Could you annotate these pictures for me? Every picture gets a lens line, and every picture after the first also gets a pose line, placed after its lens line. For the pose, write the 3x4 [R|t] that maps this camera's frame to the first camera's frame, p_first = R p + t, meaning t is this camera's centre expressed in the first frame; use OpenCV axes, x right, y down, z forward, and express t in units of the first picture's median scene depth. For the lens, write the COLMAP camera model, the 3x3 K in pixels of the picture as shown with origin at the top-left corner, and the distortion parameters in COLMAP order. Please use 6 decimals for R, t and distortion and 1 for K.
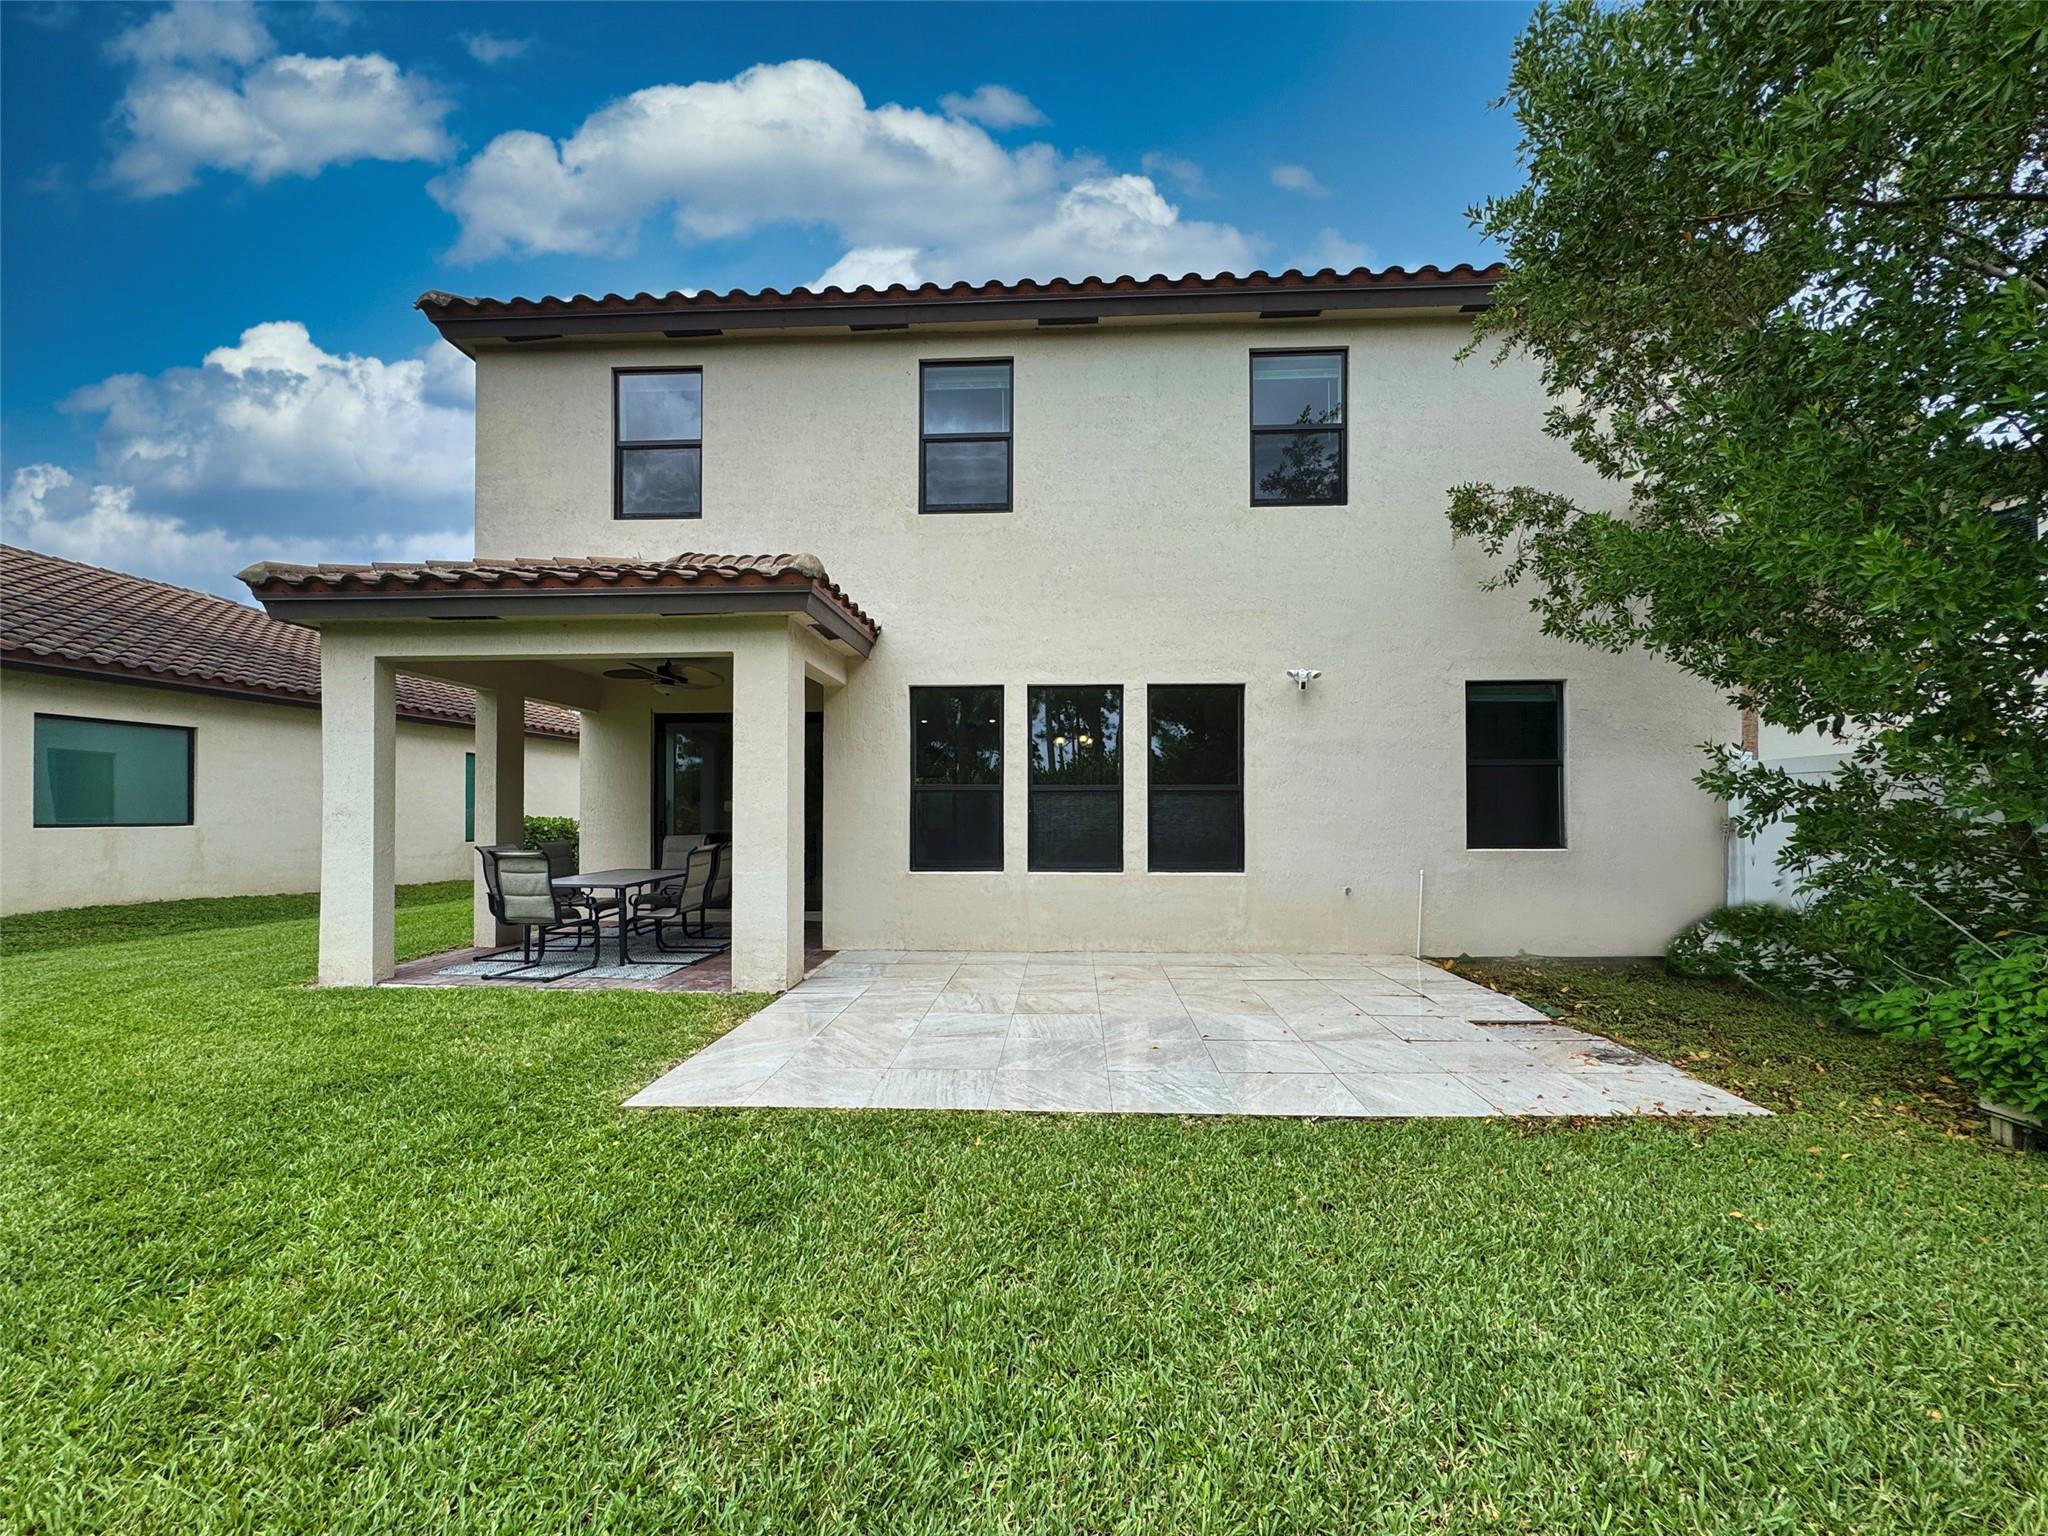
lens RADIAL K [[828.1, 0, 1020.7], [0, 828.1, 801.1], [0, 0, 1]] dist [-0.001141, -0.000115]
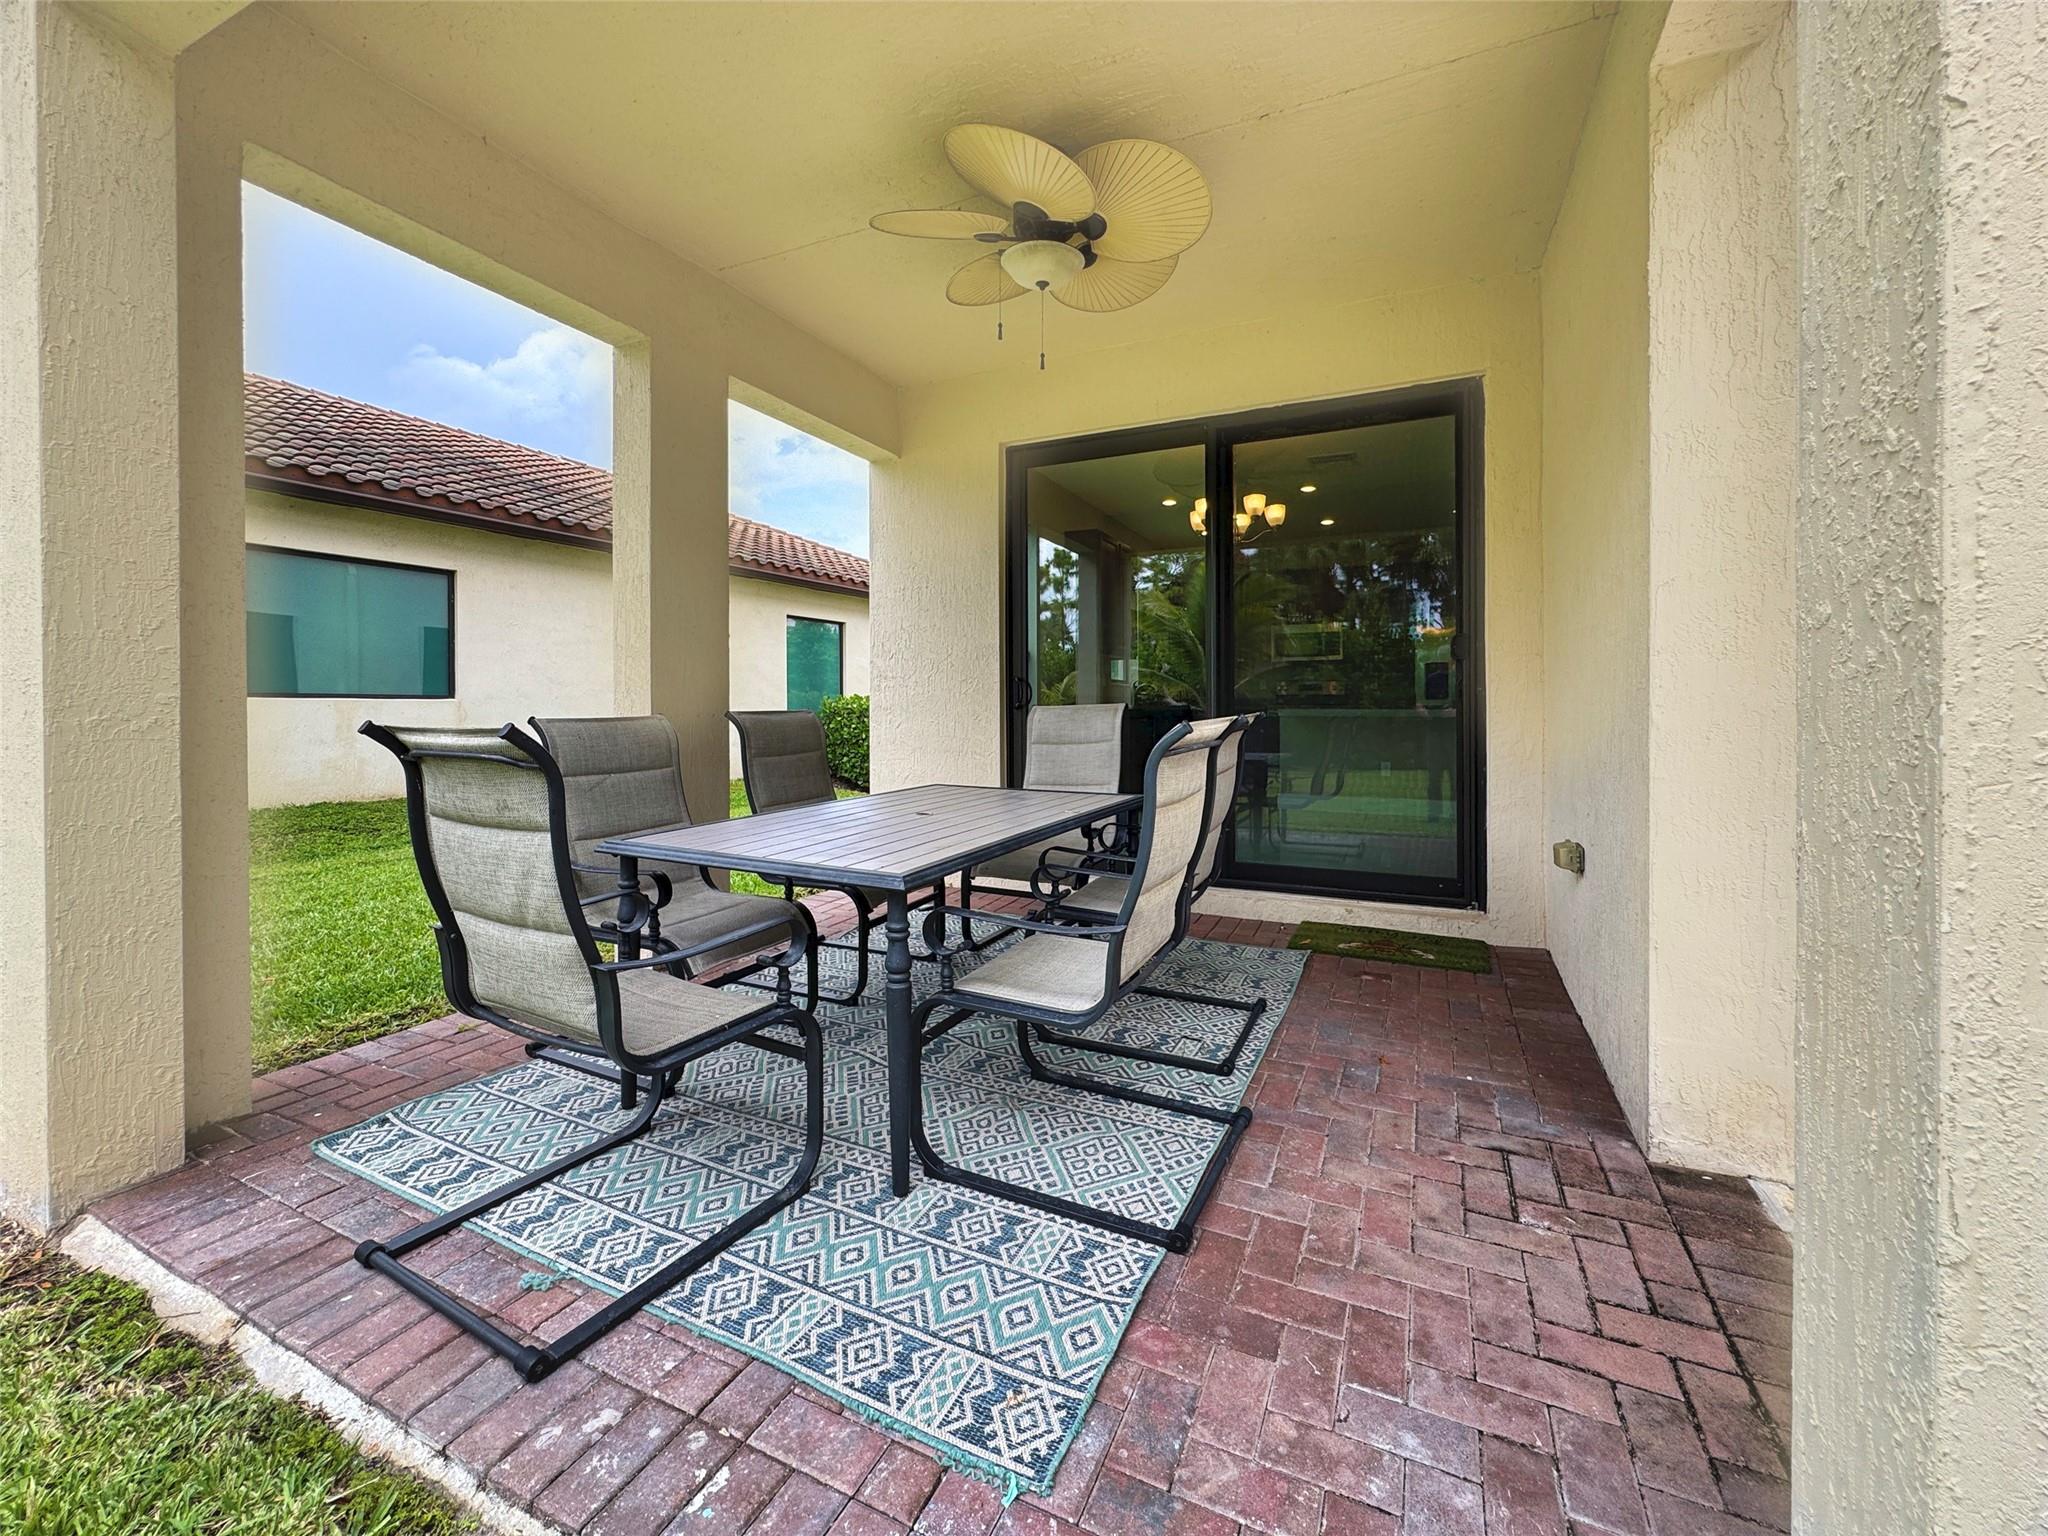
lens RADIAL K [[825.2, 0, 1022.9], [0, 825.2, 707.0], [0, 0, 1]] dist [0.000055, 0.000000]
pose [[0.921826, 0.000474, -0.387604, -0.224590], [0.004947, 0.999903, 0.012989, 0.030513], [0.387573, -0.013891, 0.921734, 0.504628]]
